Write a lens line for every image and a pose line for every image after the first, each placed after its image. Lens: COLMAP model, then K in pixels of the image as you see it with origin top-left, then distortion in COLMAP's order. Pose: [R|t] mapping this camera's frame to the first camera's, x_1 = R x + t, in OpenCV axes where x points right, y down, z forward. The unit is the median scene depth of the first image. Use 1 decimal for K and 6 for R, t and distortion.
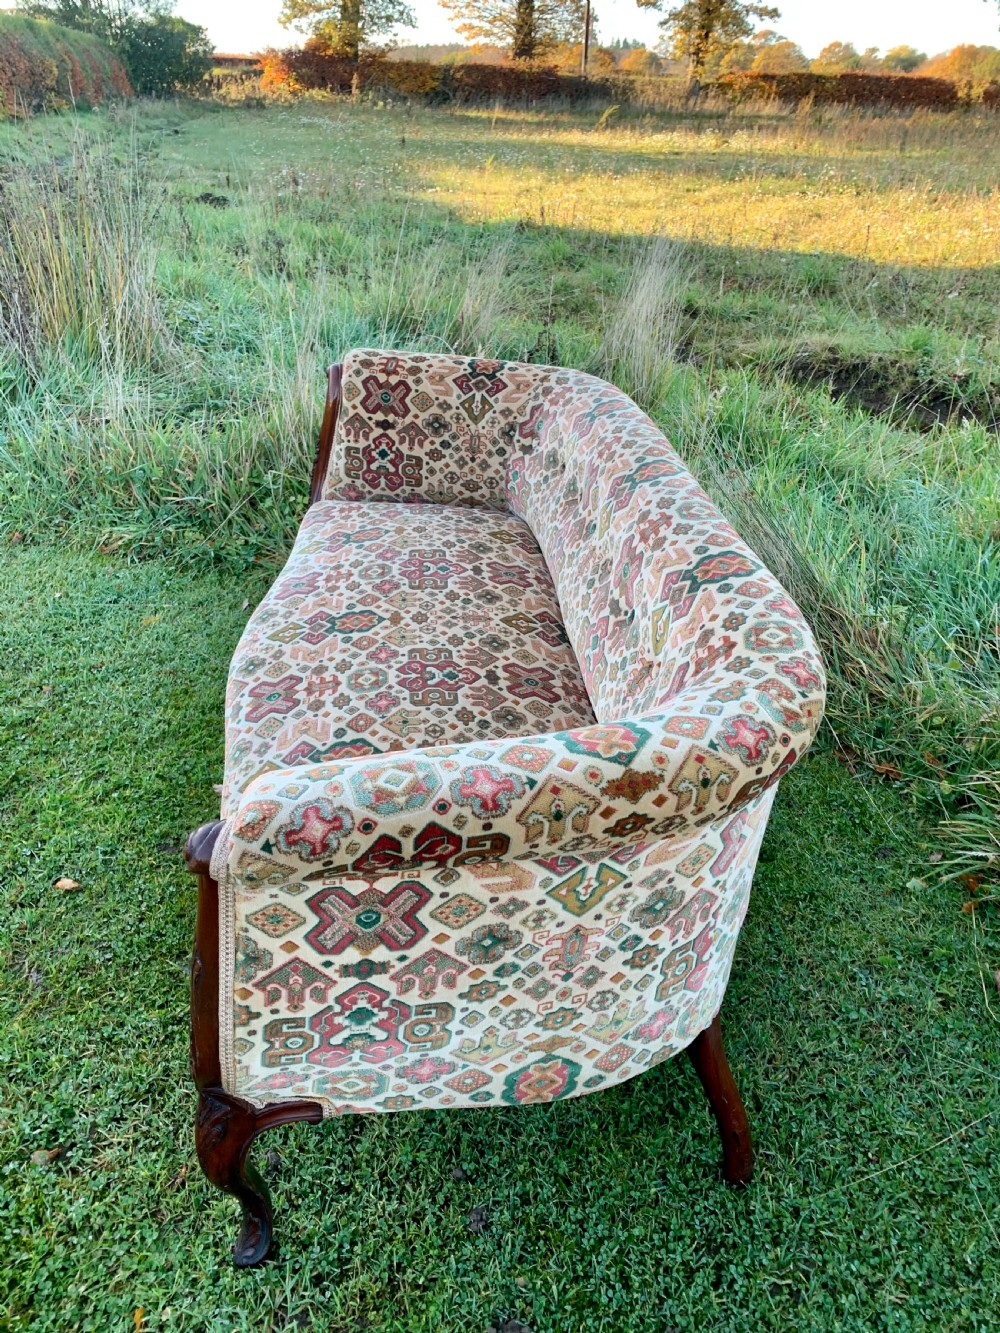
lens RADIAL K [[975.8, 0, 519.7], [0, 975.8, 626.8], [0, 0, 1]] dist [0.024333, -0.022964]
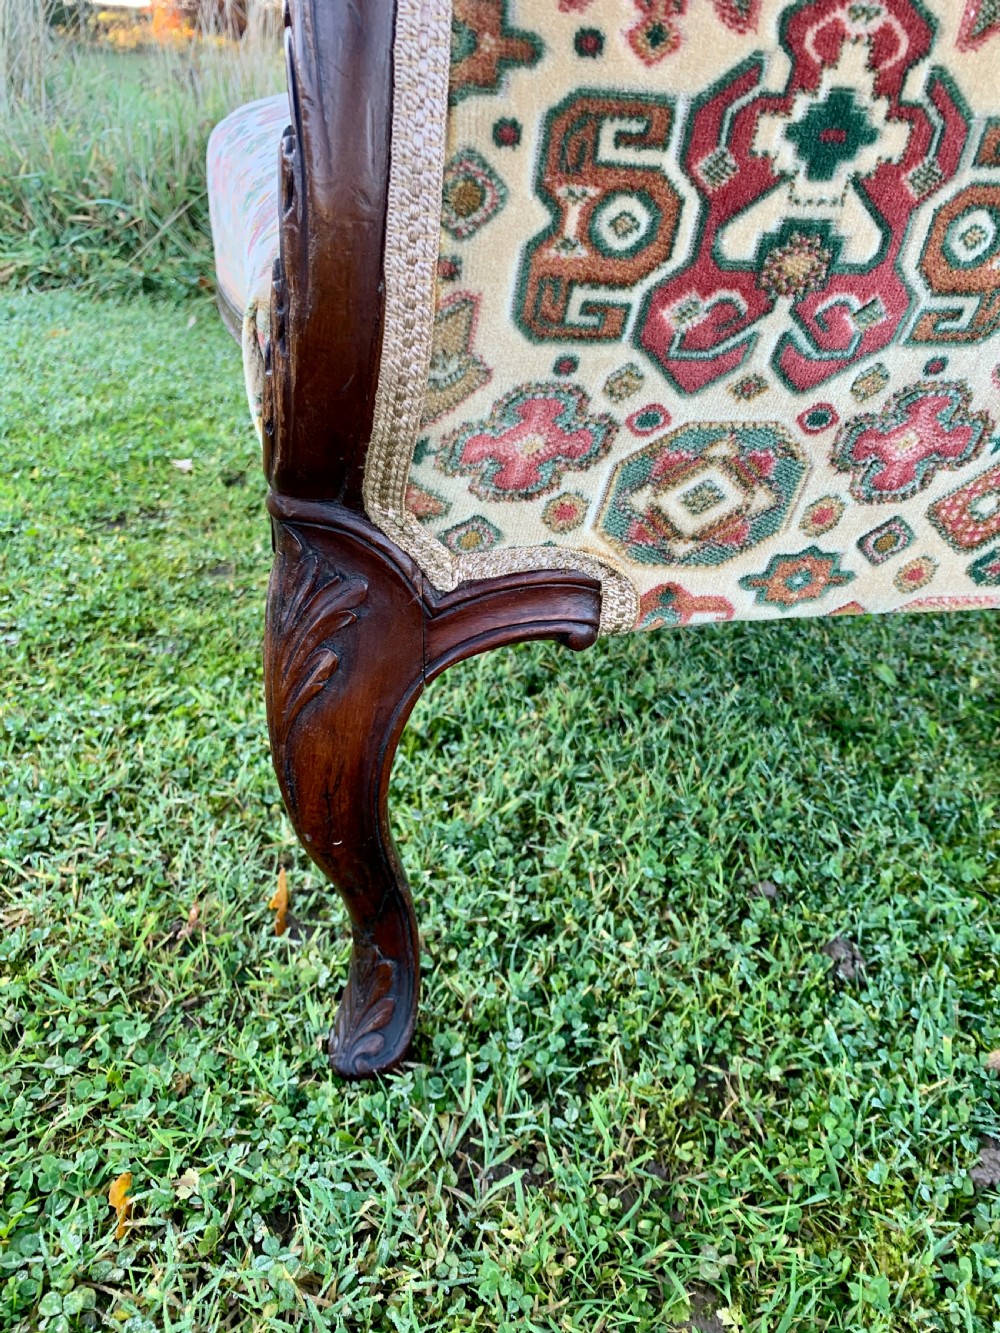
lens RADIAL K [[975.8, 0, 507.9], [0, 975.8, 646.8], [0, 0, 1]] dist [0.024333, -0.022964]
pose [[0.996832, -0.030157, 0.073593, -0.269291], [0.028441, 0.999301, 0.024252, 0.505422], [-0.074273, -0.022082, 0.996993, 0.631970]]
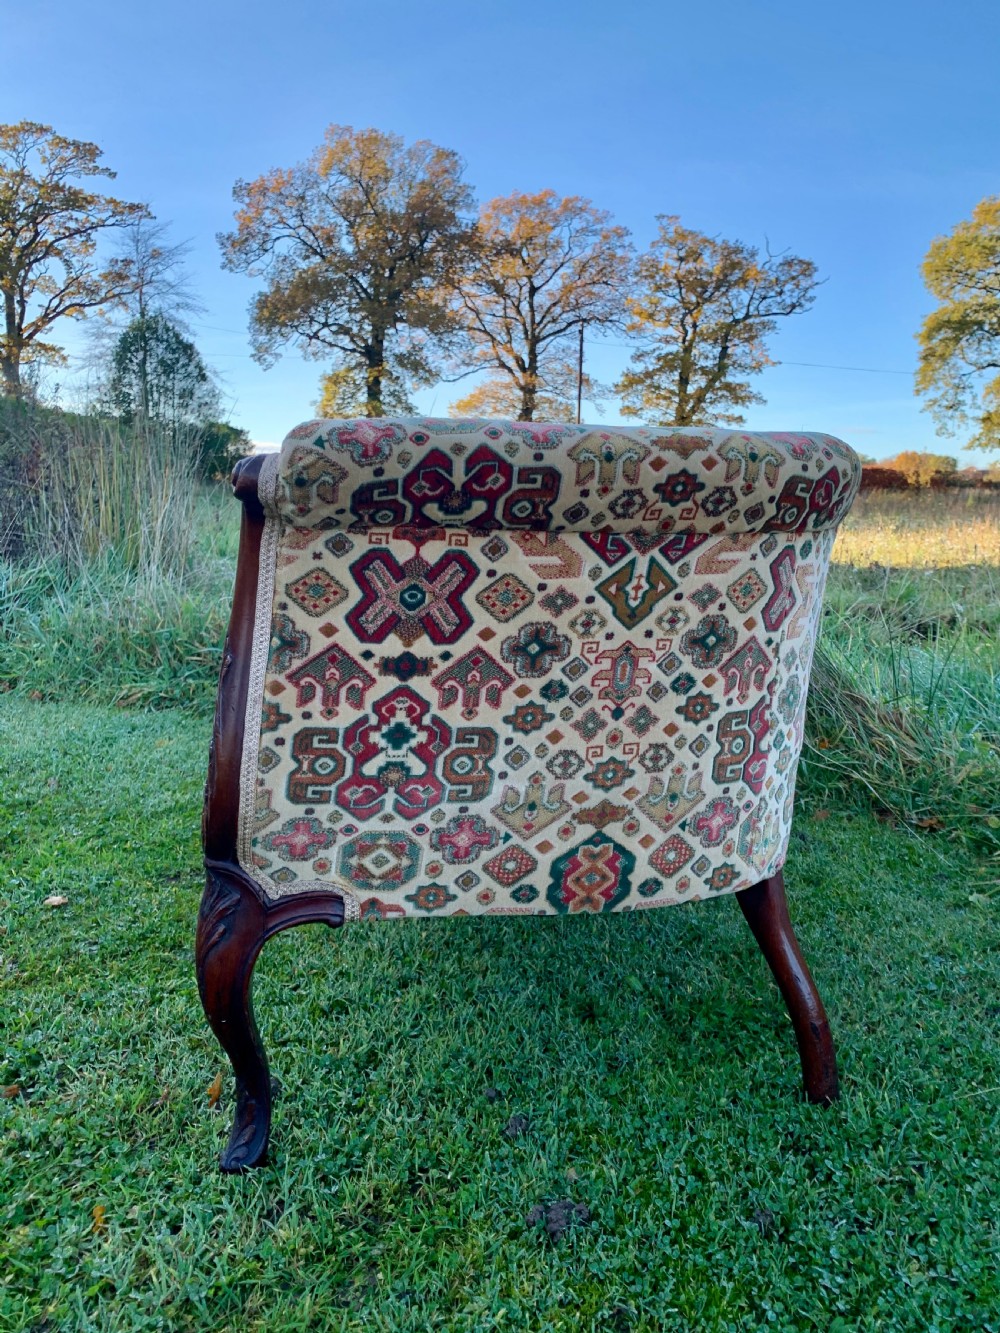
lens RADIAL K [[975.8, 0, 524.3], [0, 975.8, 664.6], [0, 0, 1]] dist [0.024333, -0.022964]
pose [[0.999968, -0.006451, 0.004627, -0.042633], [0.007610, 0.944875, -0.327342, 0.583300], [-0.002261, 0.327367, 0.944895, 0.097488]]
